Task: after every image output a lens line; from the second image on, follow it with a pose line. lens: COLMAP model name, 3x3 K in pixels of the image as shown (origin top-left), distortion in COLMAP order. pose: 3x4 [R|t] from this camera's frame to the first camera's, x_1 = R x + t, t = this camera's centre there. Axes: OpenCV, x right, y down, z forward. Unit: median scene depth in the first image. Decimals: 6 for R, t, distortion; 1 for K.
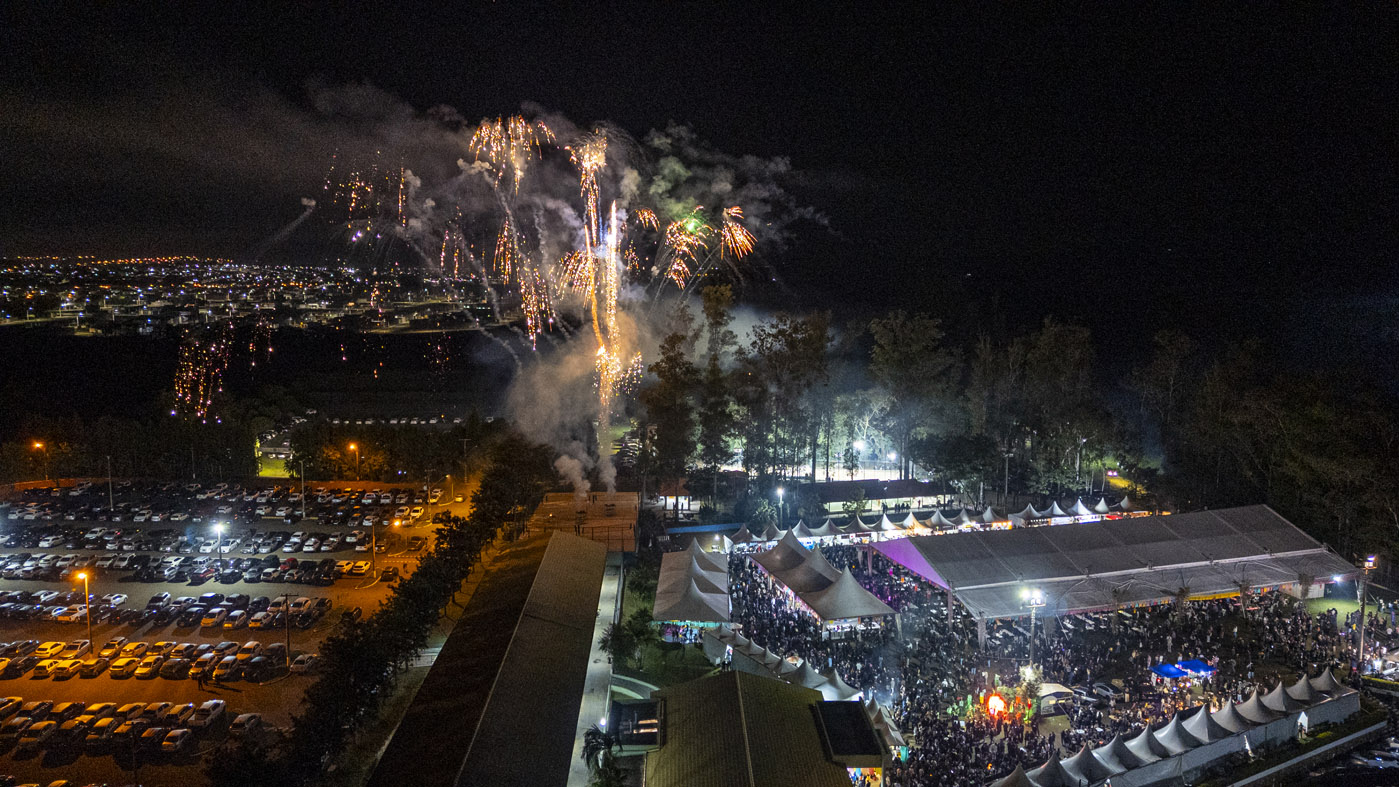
lens RADIAL K [[1019.8, 0, 697.3], [0, 1019.8, 390.2], [0, 0, 1]] dist [0.089530, -0.096258]
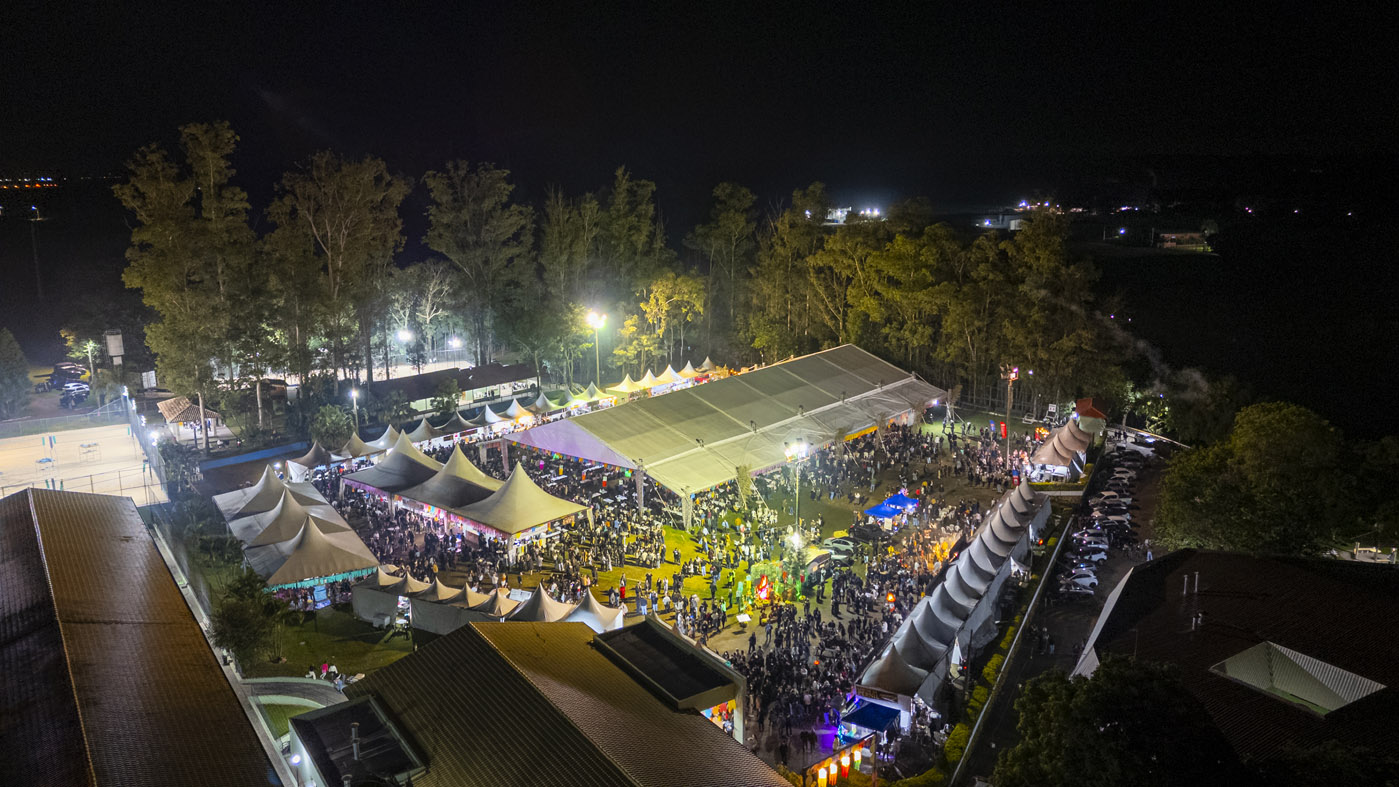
lens RADIAL K [[1019.8, 0, 697.3], [0, 1019.8, 390.2], [0, 0, 1]] dist [0.089530, -0.096258]
pose [[0.842207, -0.118190, 0.526040, -0.111170], [0.075141, 0.991885, 0.102552, 0.039568], [-0.533892, -0.046843, 0.844254, 0.225618]]
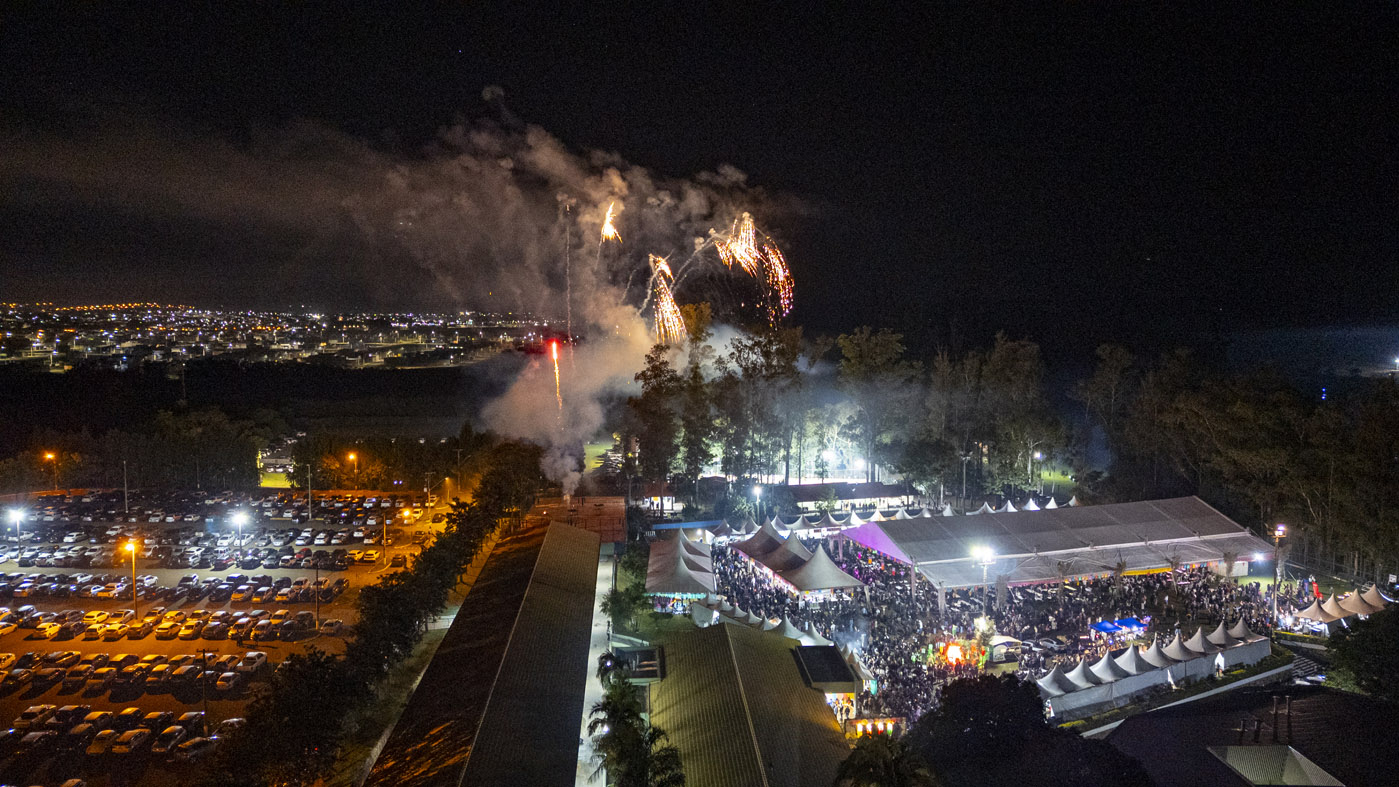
lens RADIAL K [[1019.8, 0, 697.3], [0, 1019.8, 390.2], [0, 0, 1]] dist [0.089530, -0.096258]
pose [[0.999452, -0.002825, 0.032968, -0.018348], [0.004328, 0.998949, -0.045623, 0.044320], [-0.032804, 0.045740, 0.998415, -0.085502]]
